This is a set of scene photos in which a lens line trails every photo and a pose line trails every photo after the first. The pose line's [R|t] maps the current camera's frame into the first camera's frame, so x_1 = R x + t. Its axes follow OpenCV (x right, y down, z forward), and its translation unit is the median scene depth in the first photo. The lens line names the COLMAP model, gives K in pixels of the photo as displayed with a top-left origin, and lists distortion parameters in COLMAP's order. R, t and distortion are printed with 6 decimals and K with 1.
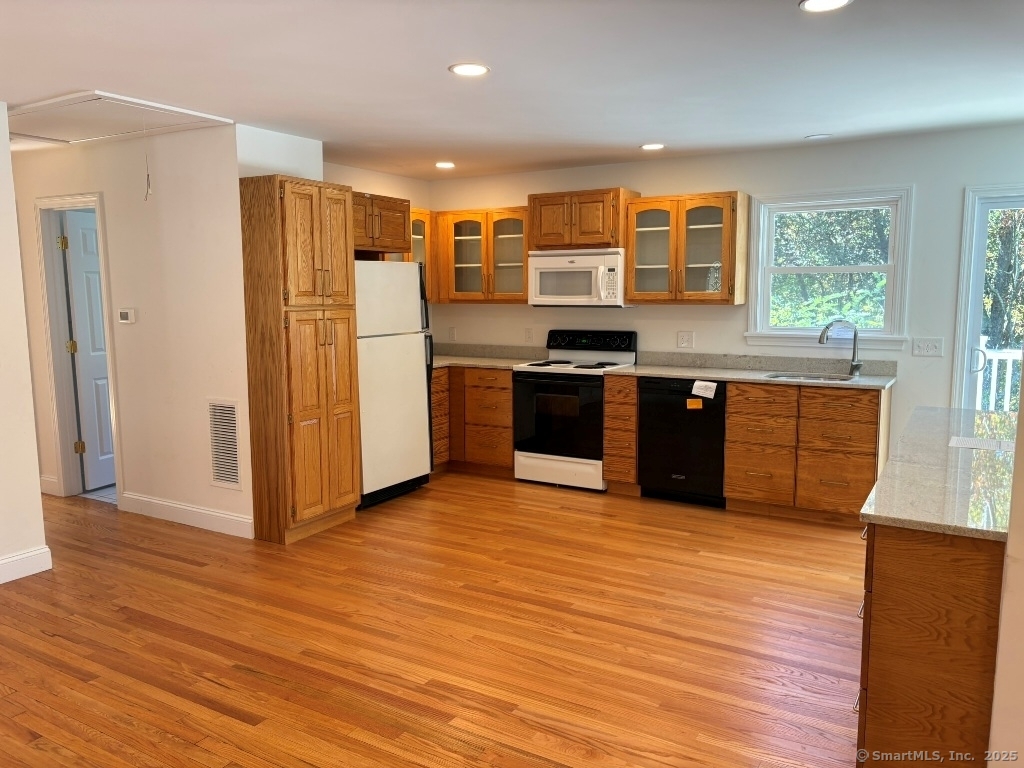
lens RADIAL K [[776.6, 0, 512.0], [0, 776.6, 384.0], [0, 0, 1]] dist [0.102104, -0.003278]
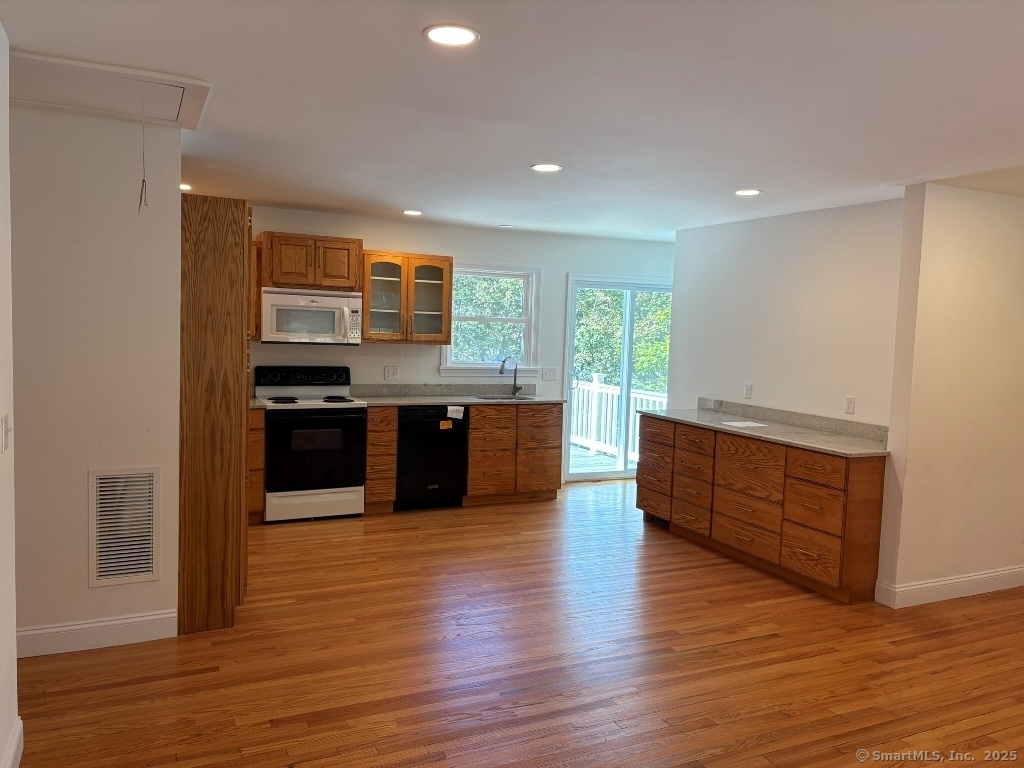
lens RADIAL K [[776.6, 0, 512.0], [0, 776.6, 384.0], [0, 0, 1]] dist [0.102104, -0.003278]
pose [[0.549966, -0.039972, 0.834230, -0.722771], [0.067238, 0.997731, 0.003479, -0.036001], [-0.832476, 0.054178, 0.551406, 0.229407]]
